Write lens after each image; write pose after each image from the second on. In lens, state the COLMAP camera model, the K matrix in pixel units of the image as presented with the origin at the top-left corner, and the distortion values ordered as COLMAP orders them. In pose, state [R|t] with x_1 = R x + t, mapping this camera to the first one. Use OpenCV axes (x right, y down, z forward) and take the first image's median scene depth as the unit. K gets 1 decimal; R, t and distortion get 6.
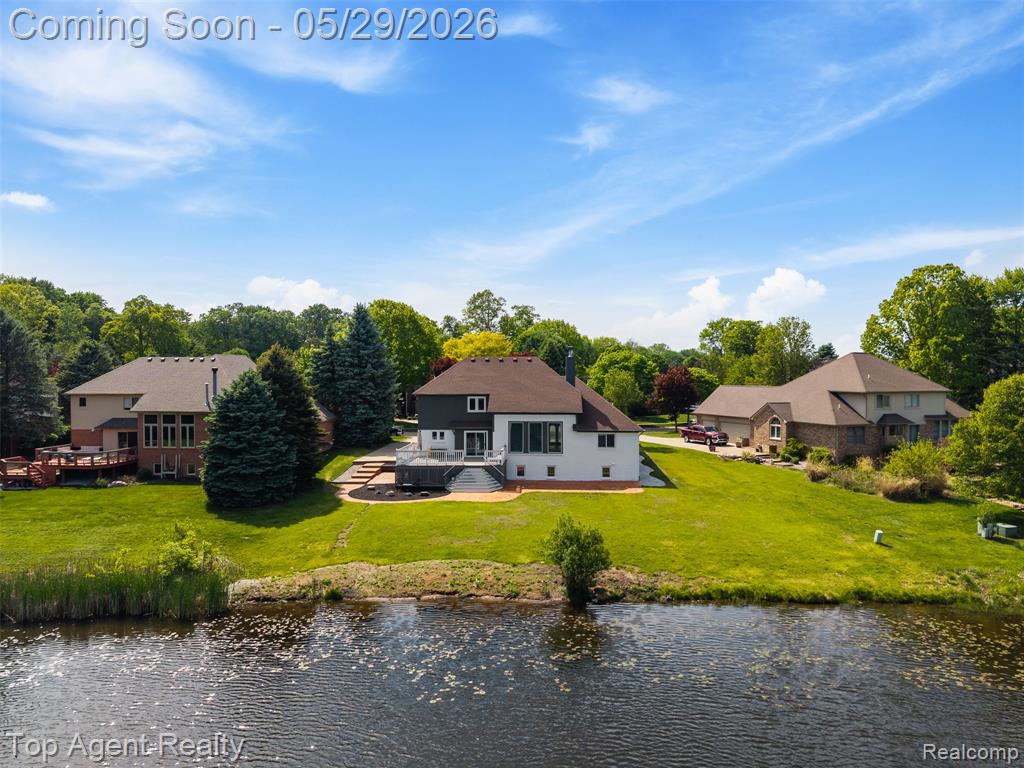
lens RADIAL K [[689.0, 0, 514.4], [0, 689.0, 377.3], [0, 0, 1]] dist [0.054732, -0.074381]
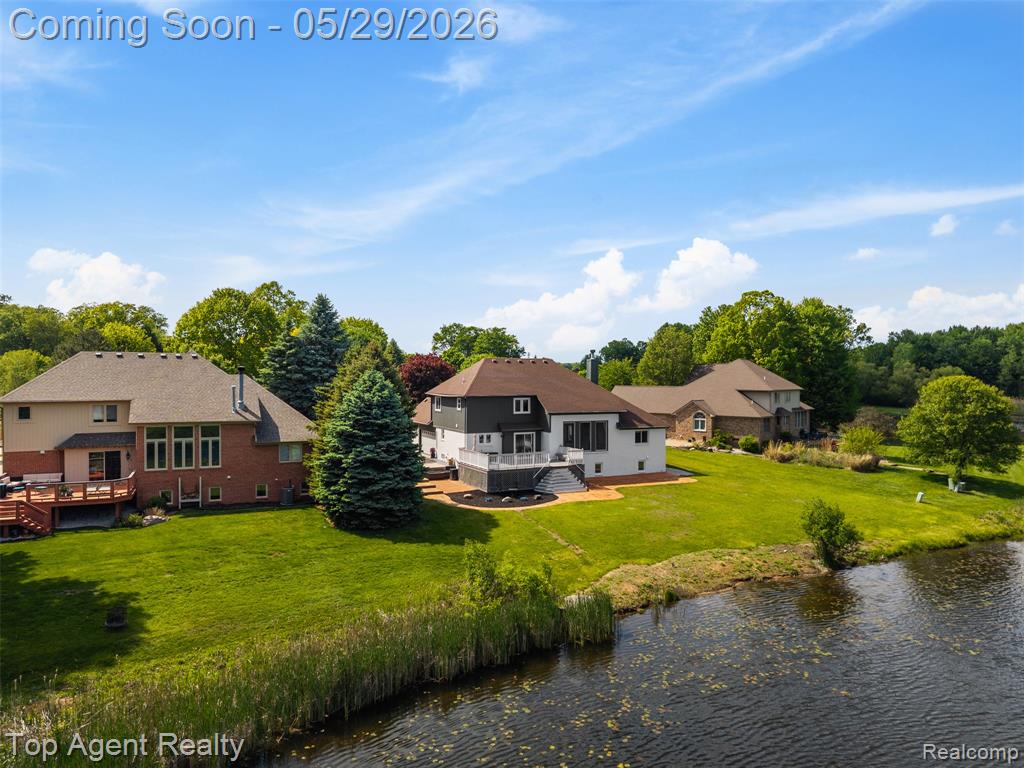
lens RADIAL K [[689.0, 0, 514.4], [0, 689.0, 377.3], [0, 0, 1]] dist [0.054732, -0.074381]
pose [[0.873923, 0.001768, 0.486061, -0.572819], [-0.000350, 0.999995, -0.003006, 0.001022], [-0.486064, 0.002457, 0.873920, 0.142141]]
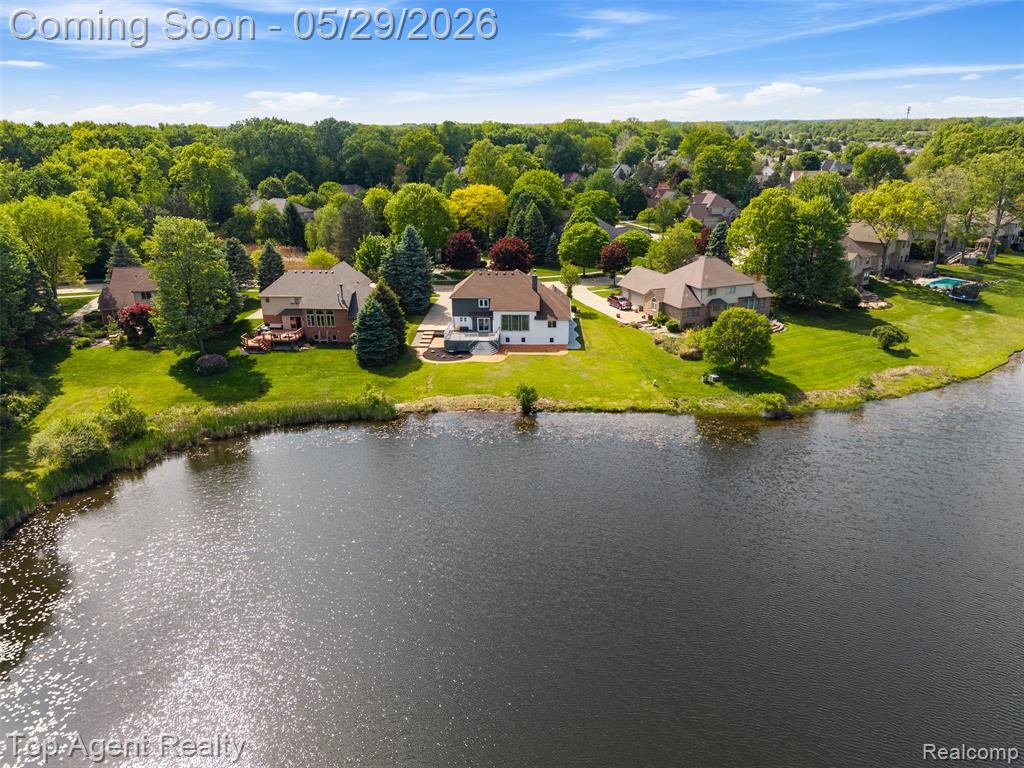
lens RADIAL K [[719.9, 0, 512.8], [0, 719.9, 403.1], [0, 0, 1]] dist [0.128408, -0.000123]
pose [[0.999939, -0.008493, -0.007081, 0.036646], [0.010475, 0.932689, 0.360529, -0.428509], [0.003542, -0.360581, 0.932721, -0.952241]]
